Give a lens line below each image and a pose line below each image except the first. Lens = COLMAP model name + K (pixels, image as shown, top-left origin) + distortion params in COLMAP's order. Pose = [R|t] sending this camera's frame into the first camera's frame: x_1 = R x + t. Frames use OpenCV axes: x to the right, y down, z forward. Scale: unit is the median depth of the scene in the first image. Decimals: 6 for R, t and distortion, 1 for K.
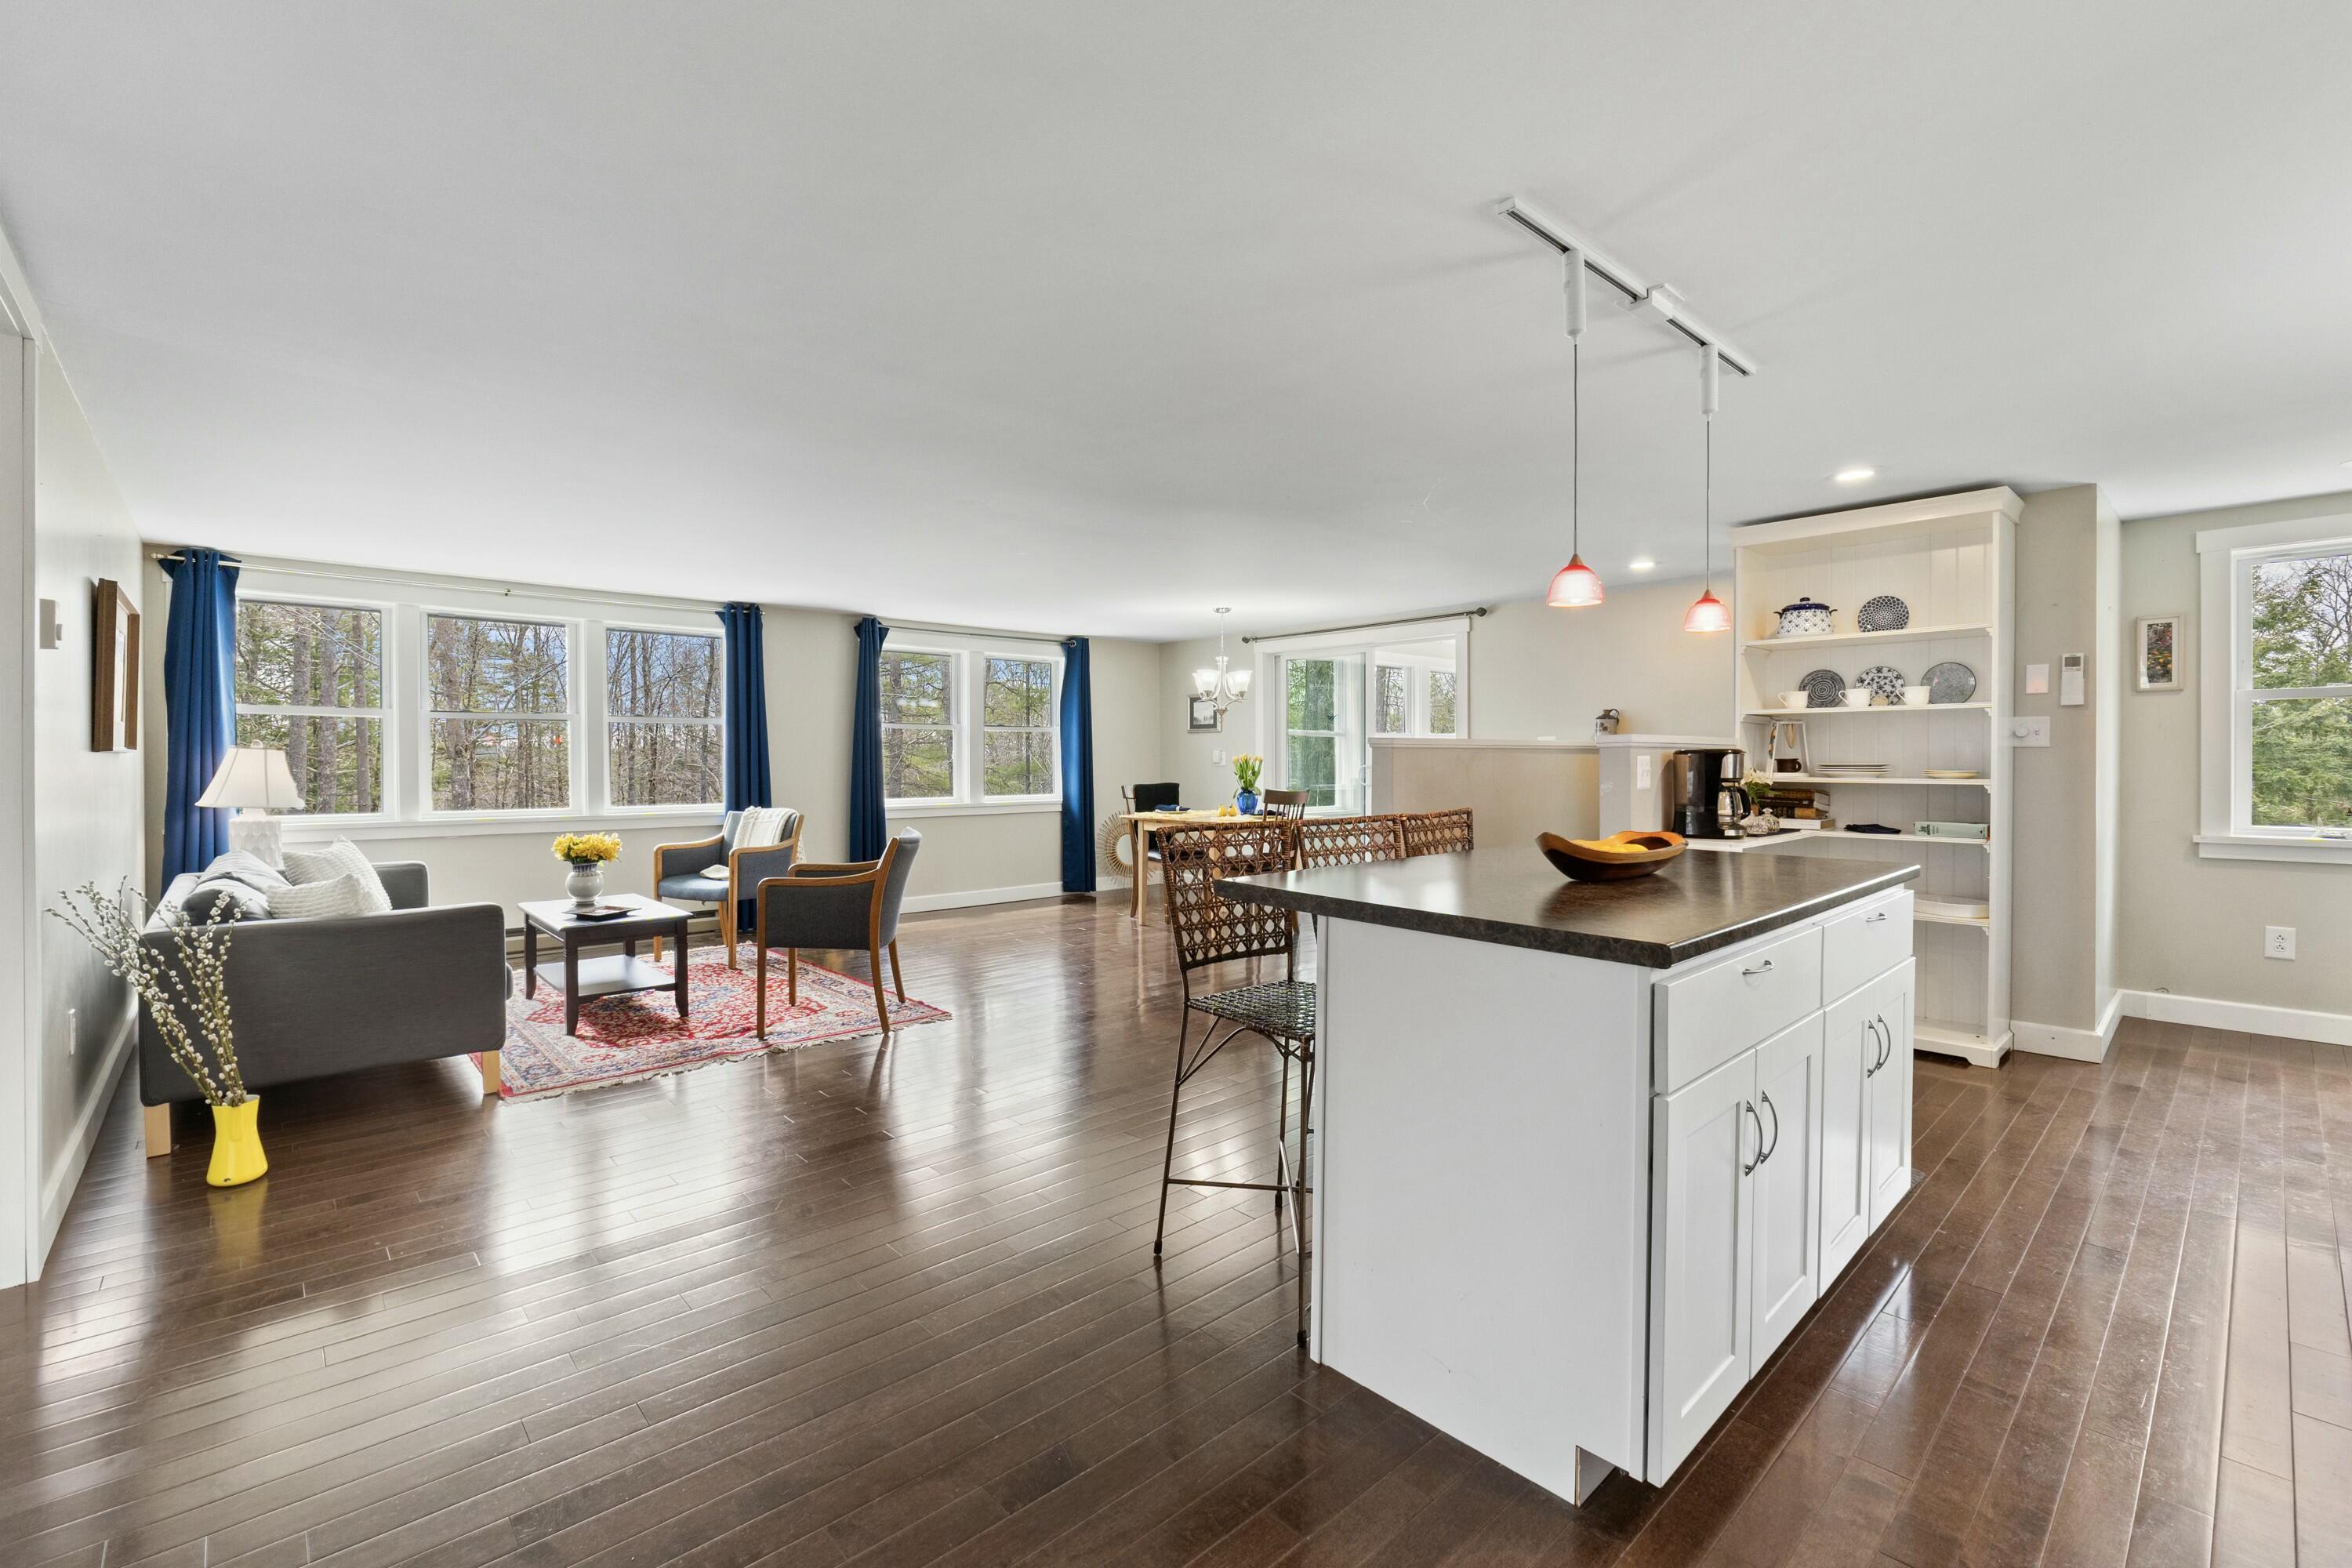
lens RADIAL K [[1012.7, 0, 1164.6], [0, 1012.7, 772.3], [0, 0, 1]] dist [-0.005742, 0.000153]
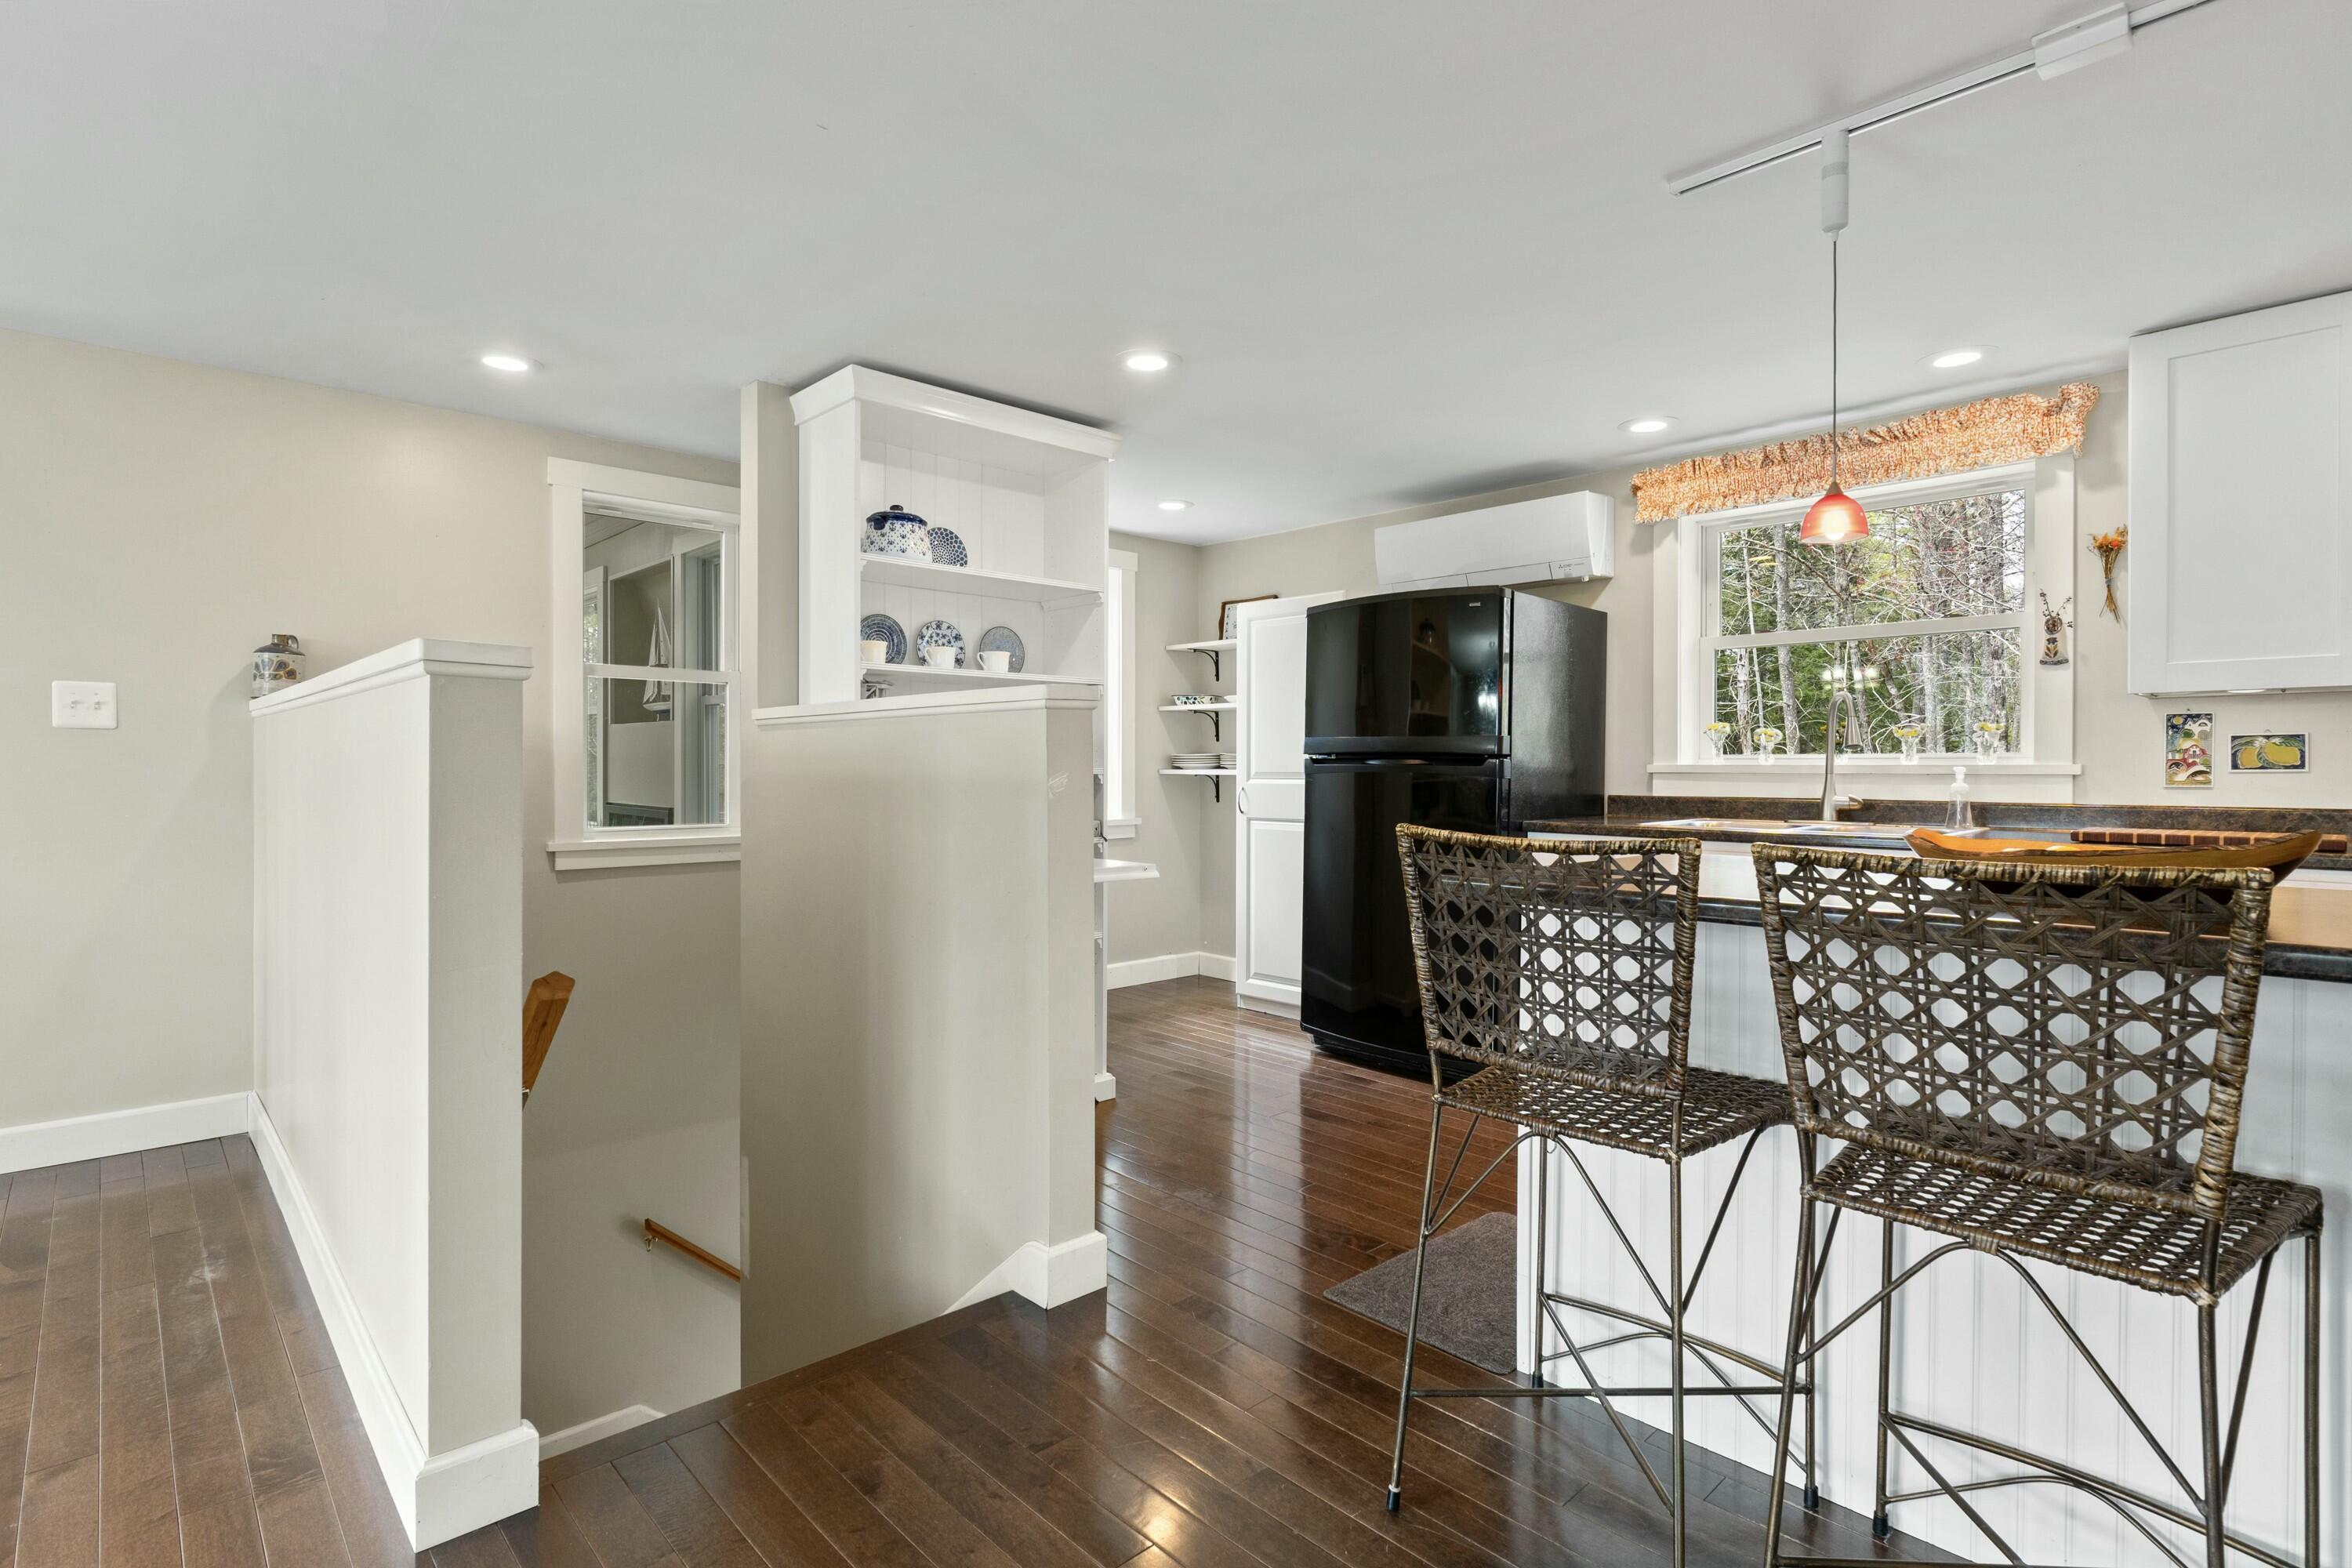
lens RADIAL K [[1148.6, 0, 1164.0], [0, 1148.6, 775.2], [0, 0, 1]] dist [-0.002913, -0.000703]
pose [[-0.012182, -0.007788, 0.999895, -0.151386], [0.012272, 0.999893, 0.007937, 0.006543], [-0.999850, 0.012367, -0.012085, 0.867718]]
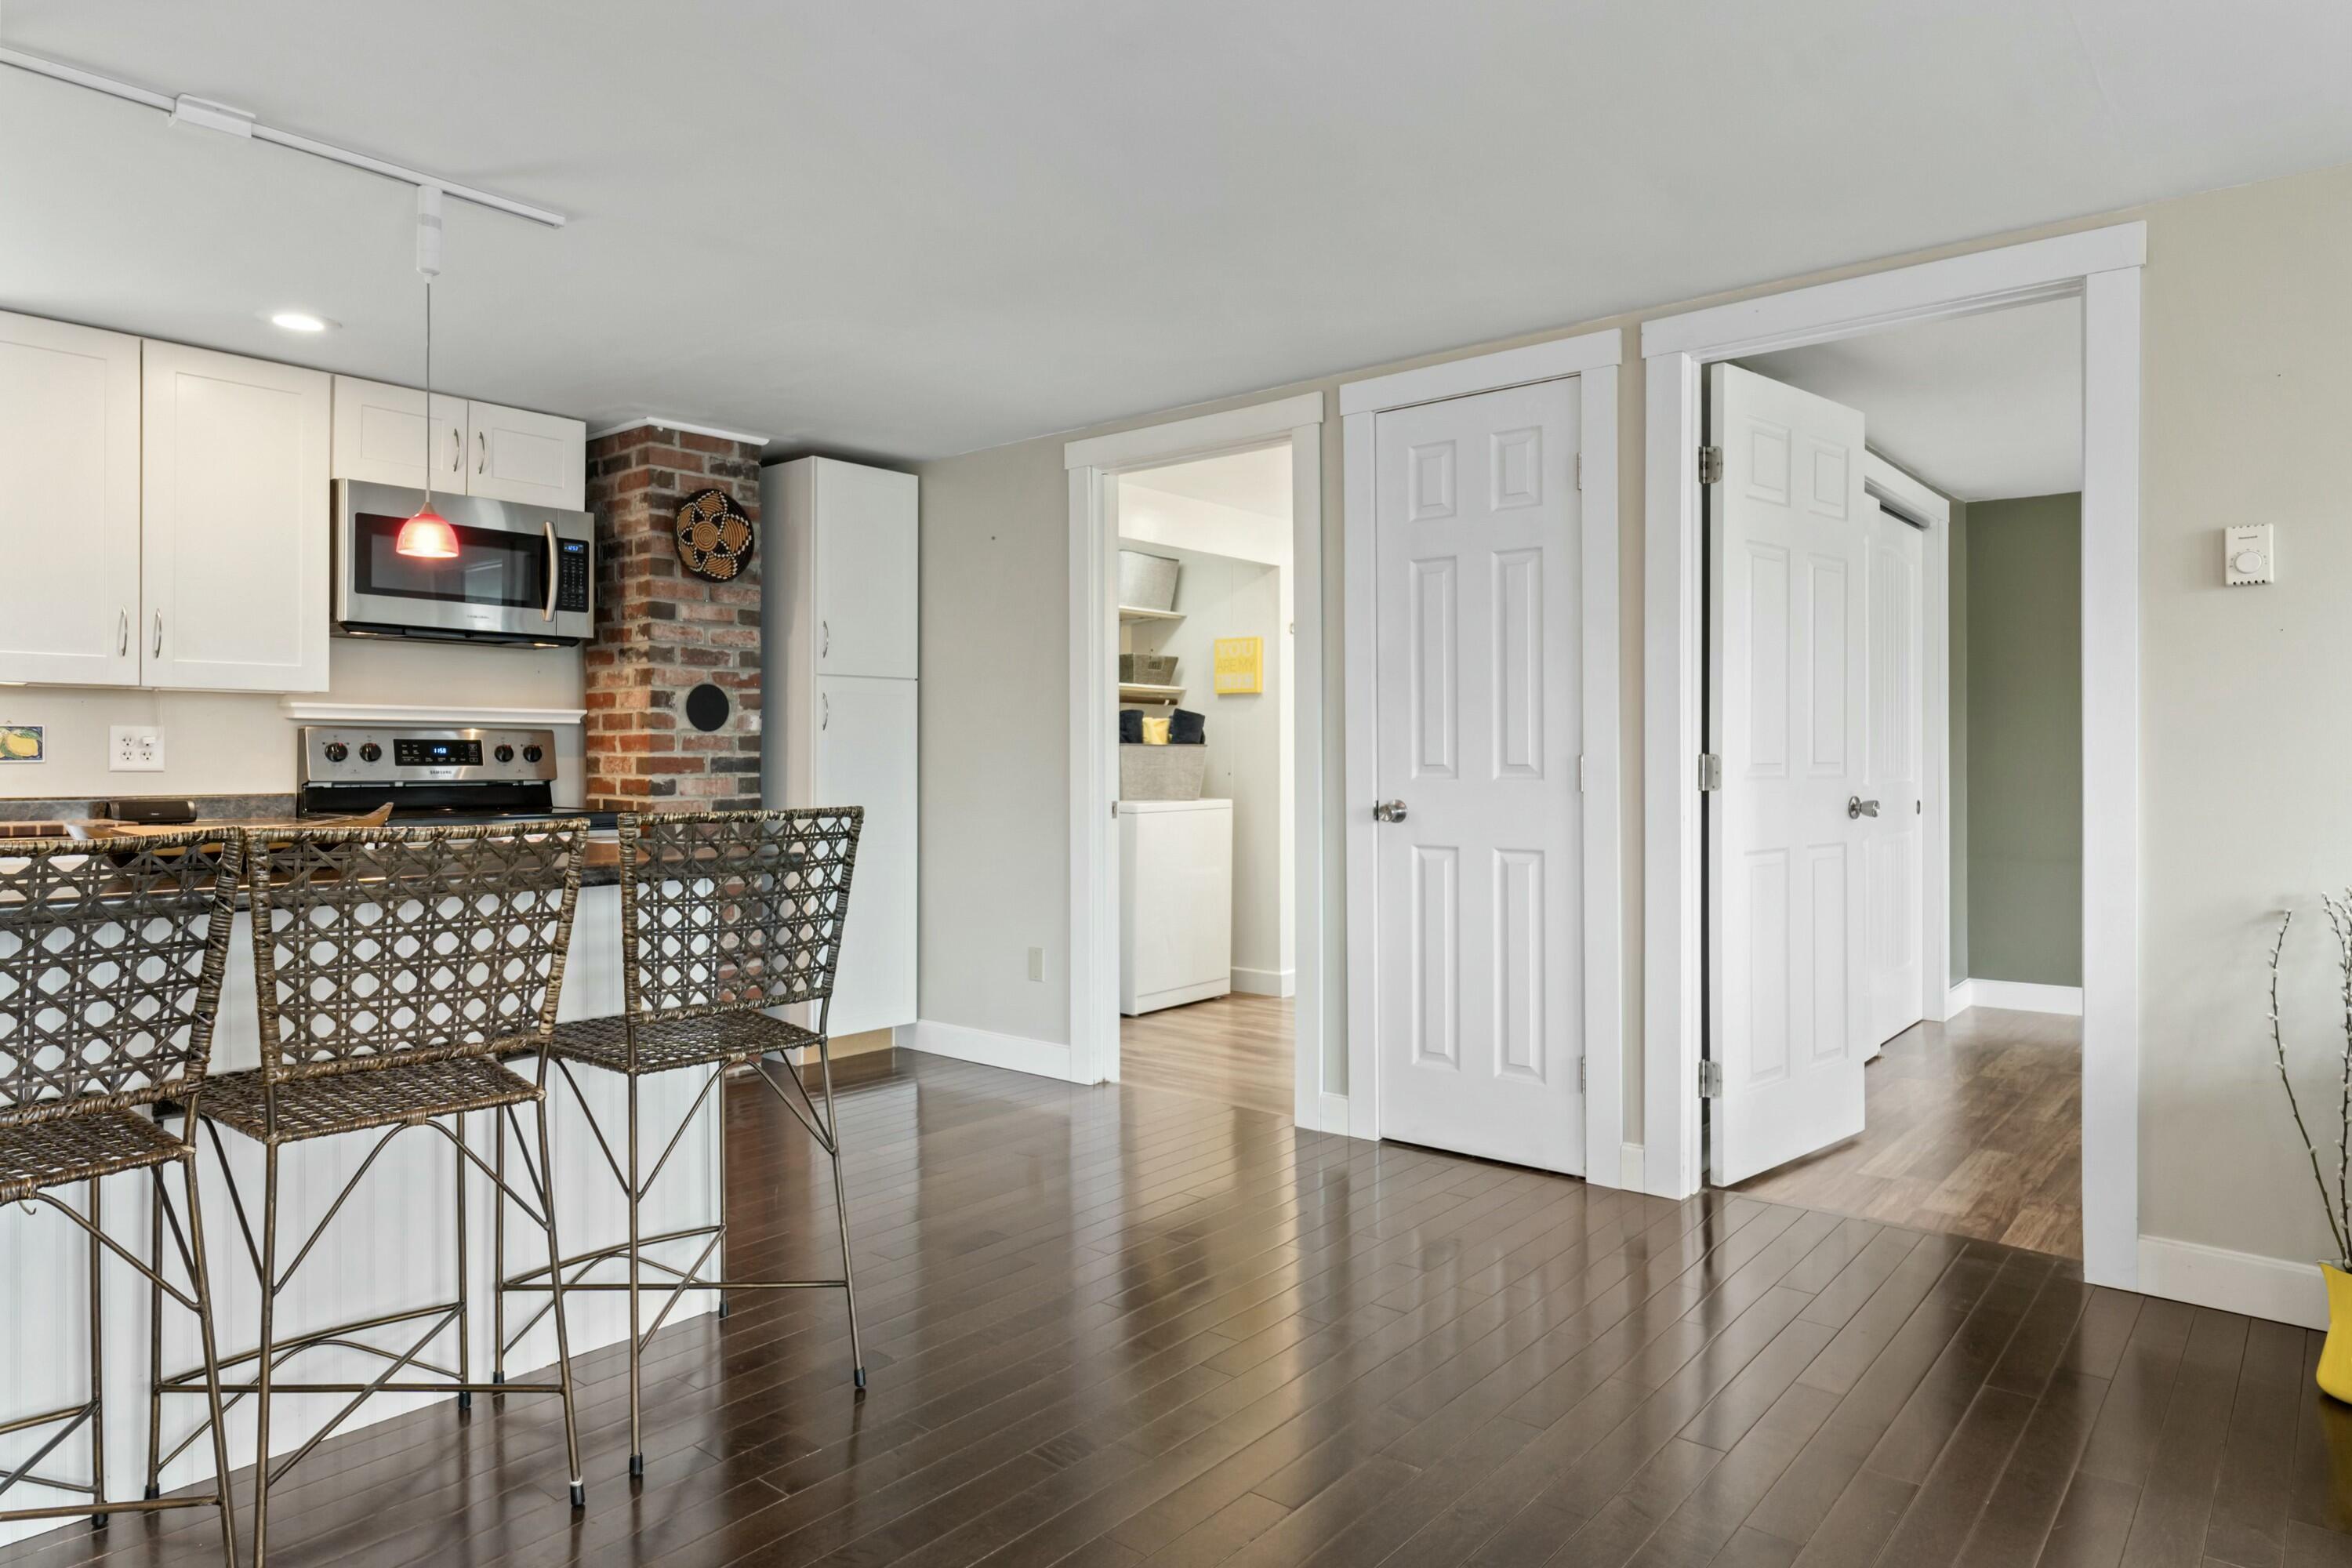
lens RADIAL K [[1411.8, 0, 1159.7], [0, 1411.8, 751.7], [0, 0, 1]] dist [-0.002350, -0.002972]
pose [[-0.991621, -0.001422, -0.129171, -0.052455], [-0.002370, 0.999971, 0.007185, 0.003441], [0.129157, 0.007430, -0.991596, 1.148748]]
